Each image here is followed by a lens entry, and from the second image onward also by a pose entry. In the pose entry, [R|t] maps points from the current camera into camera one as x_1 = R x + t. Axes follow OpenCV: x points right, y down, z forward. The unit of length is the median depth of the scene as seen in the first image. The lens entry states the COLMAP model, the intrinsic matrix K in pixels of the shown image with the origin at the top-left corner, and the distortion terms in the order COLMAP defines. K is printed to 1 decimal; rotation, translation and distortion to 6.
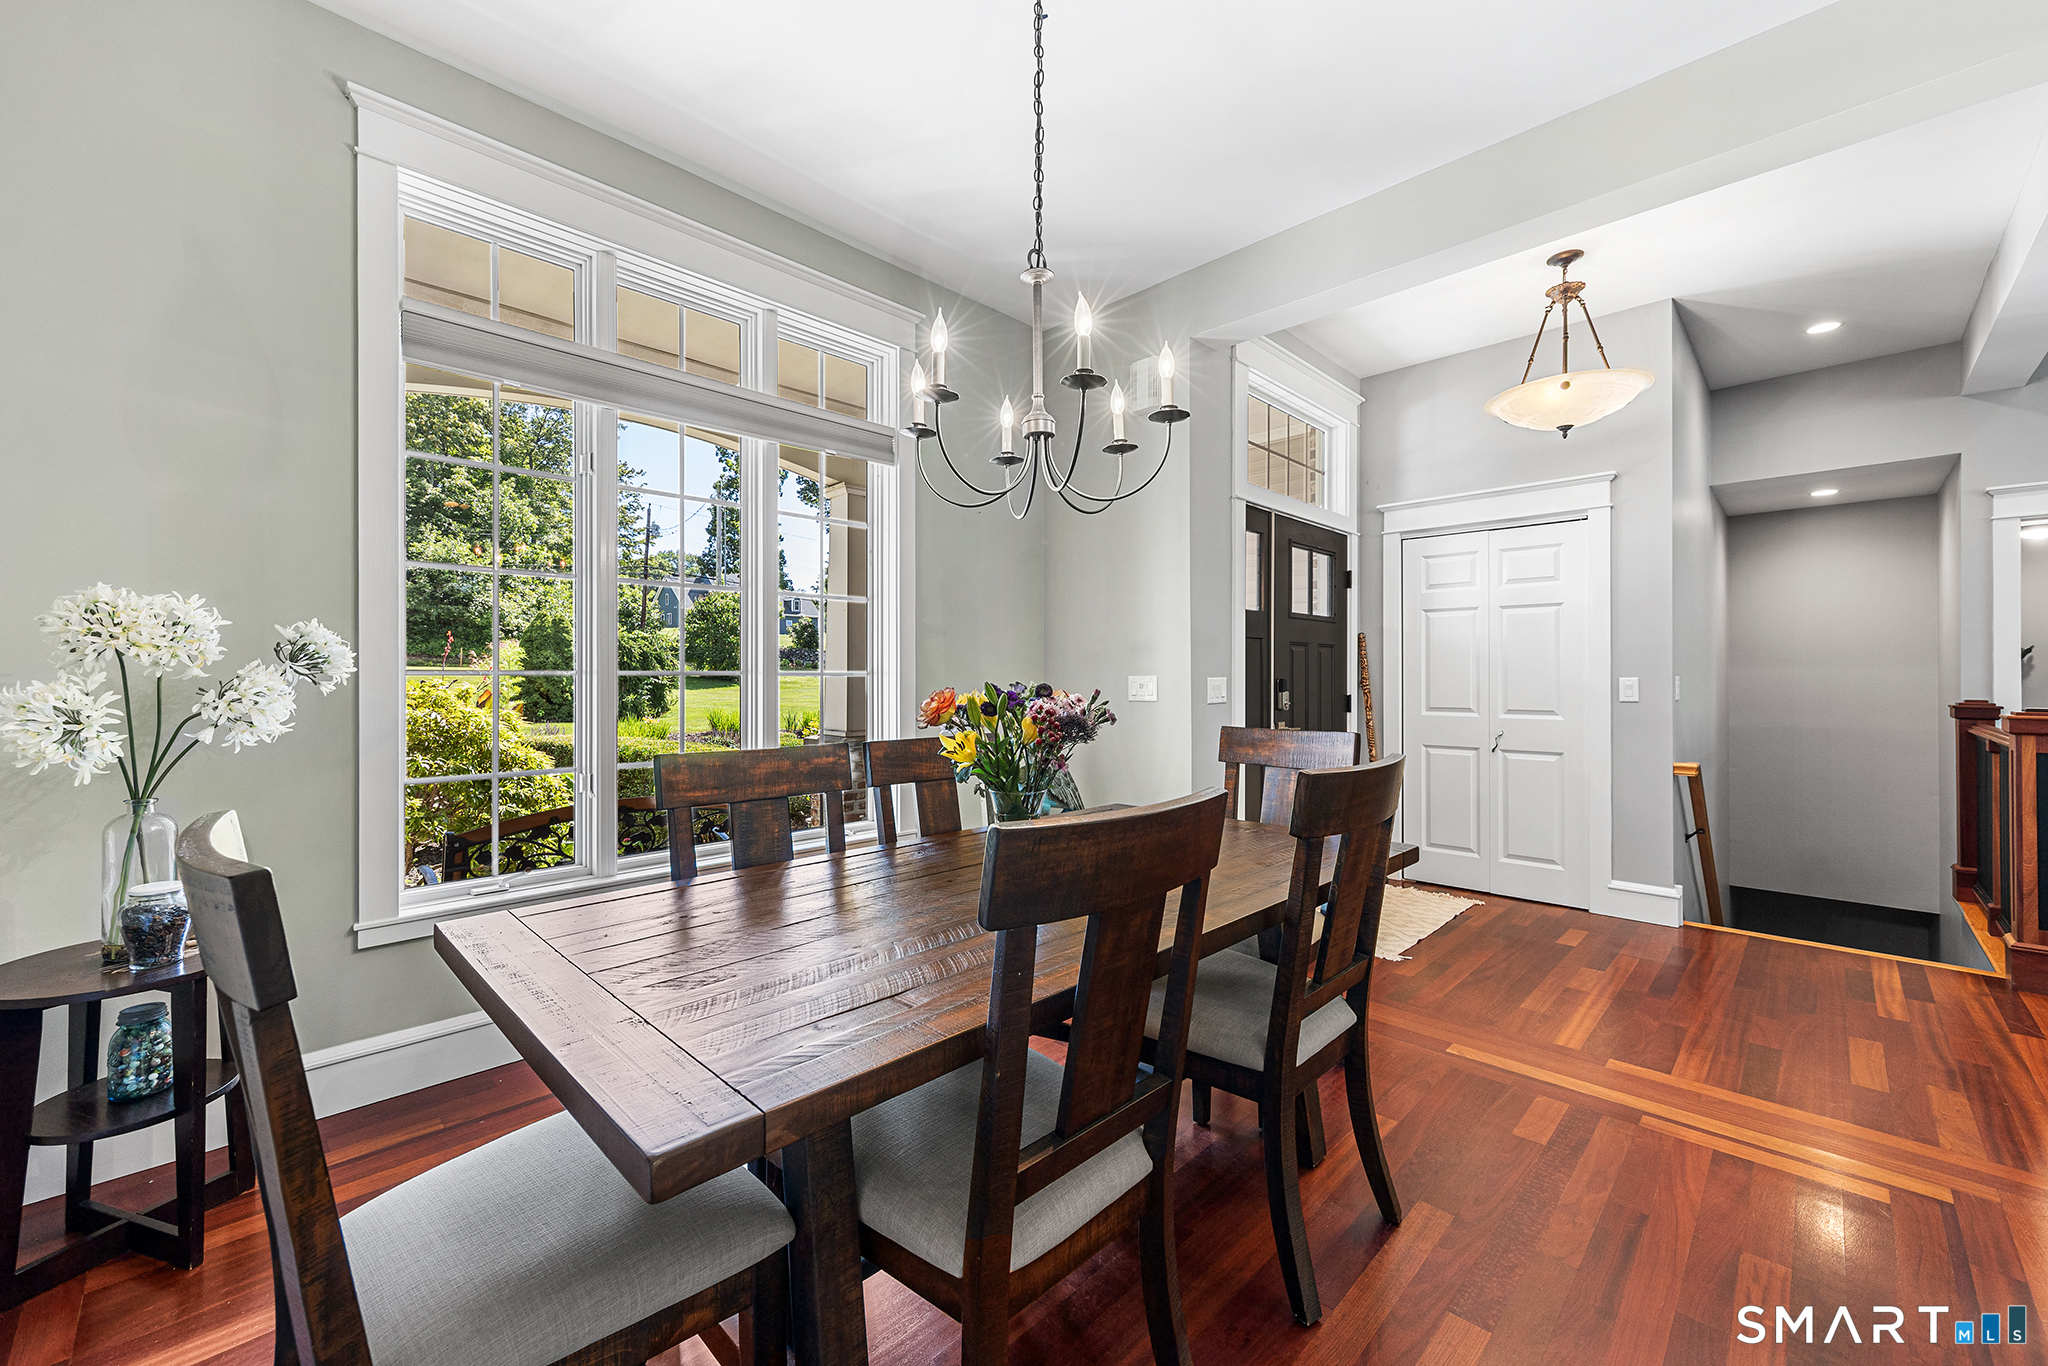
lens RADIAL K [[806.8, 0, 1036.3], [0, 806.8, 669.6], [0, 0, 1]] dist [0.002936, 0.000116]
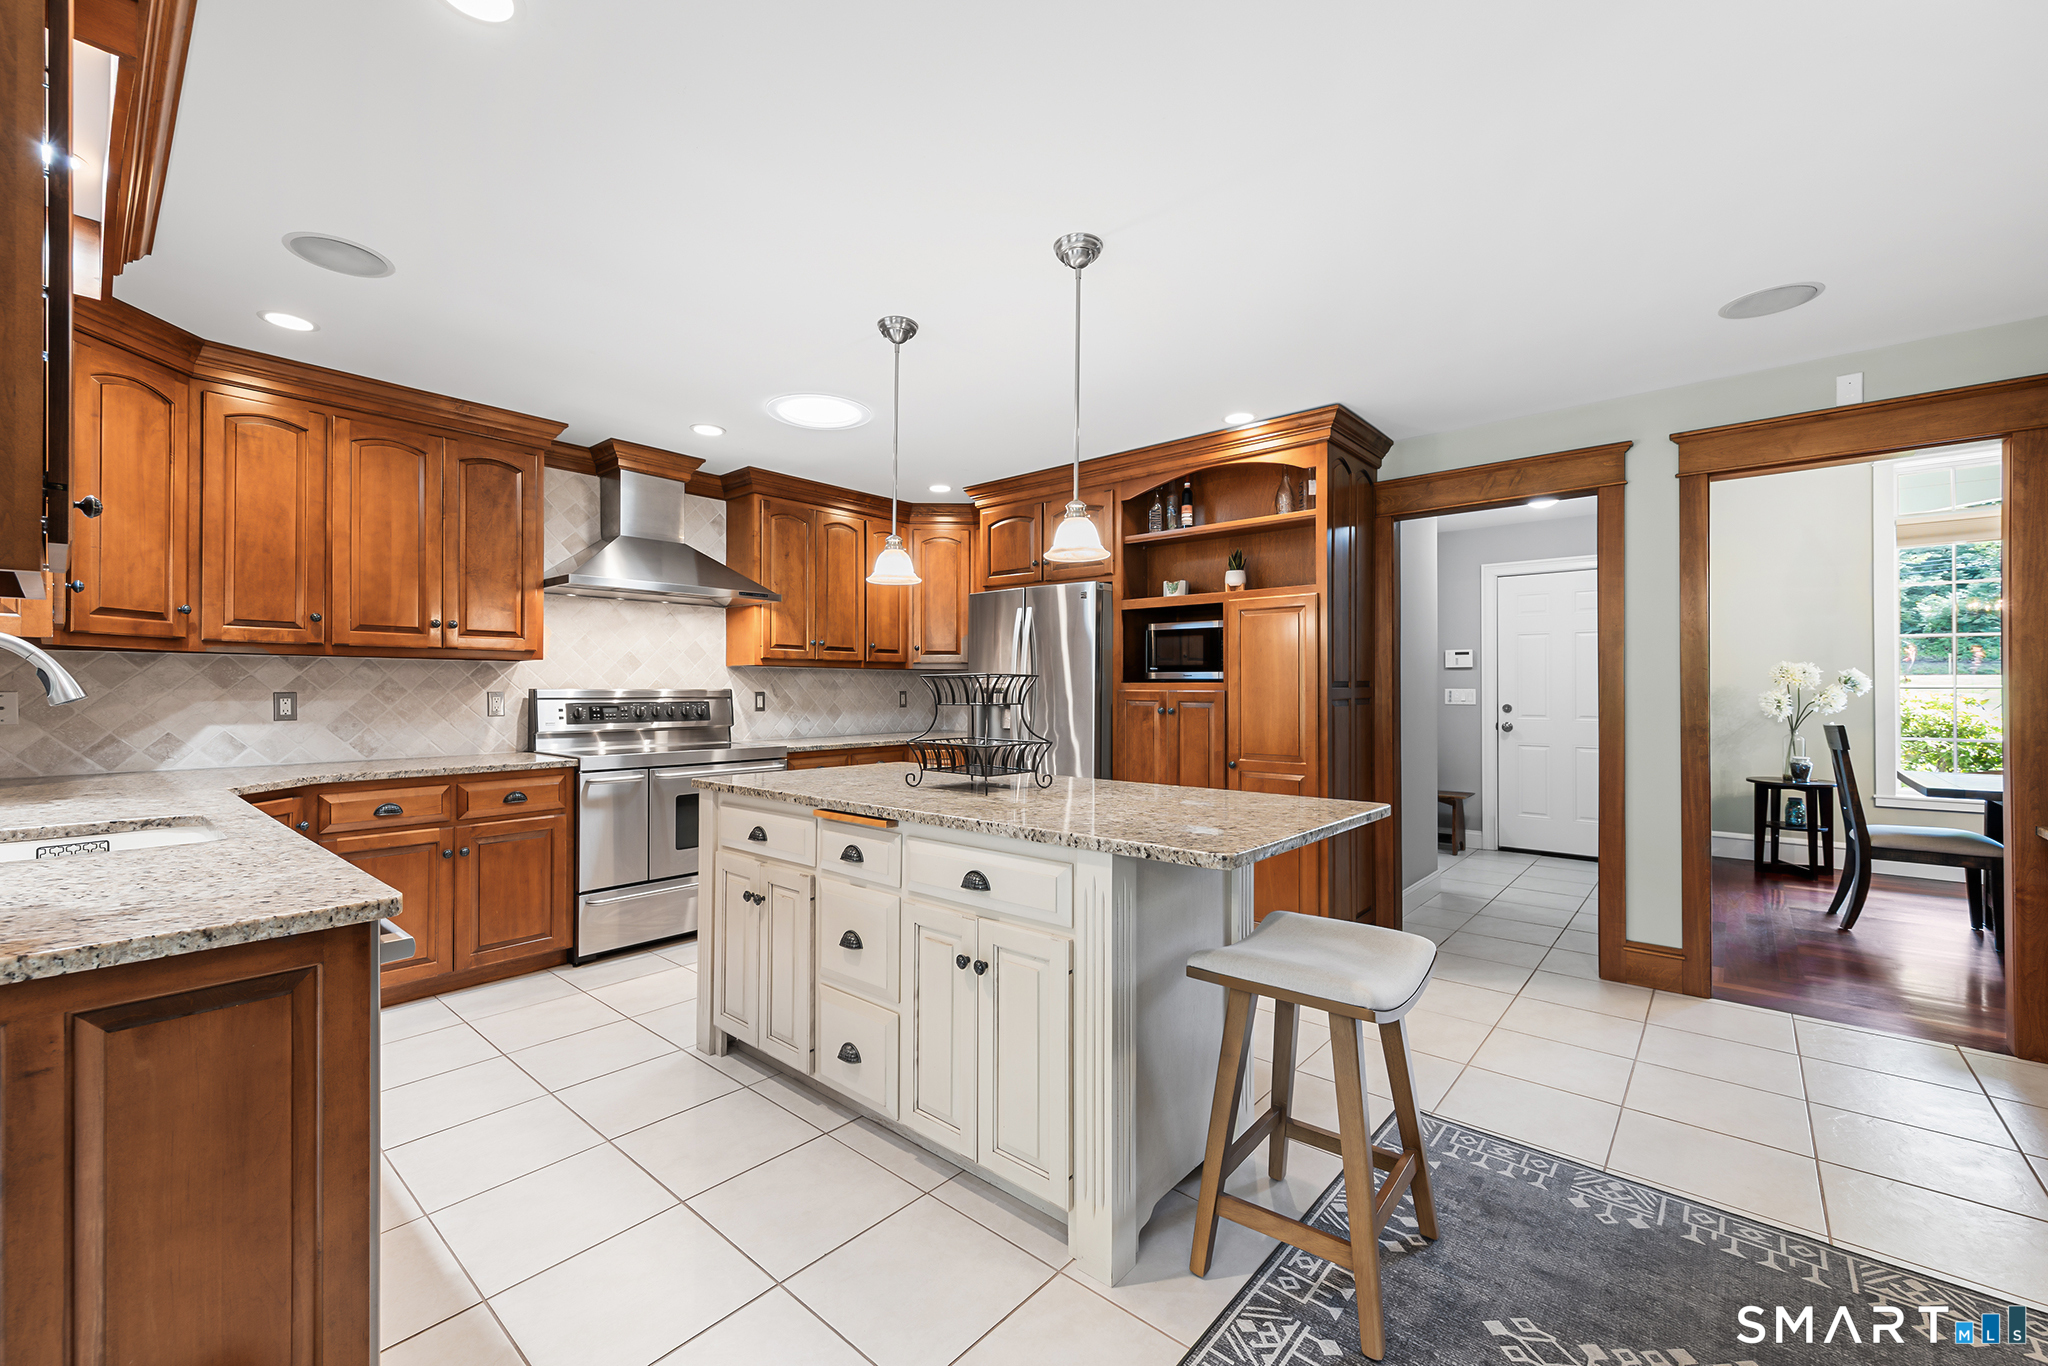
lens RADIAL K [[806.8, 0, 1028.2], [0, 806.8, 689.5], [0, 0, 1]] dist [0.002936, 0.000116]
pose [[0.080632, -0.015644, -0.996621, 1.724362], [-0.002410, 0.999871, -0.015890, 0.062887], [0.996741, 0.003684, 0.080584, -2.147399]]
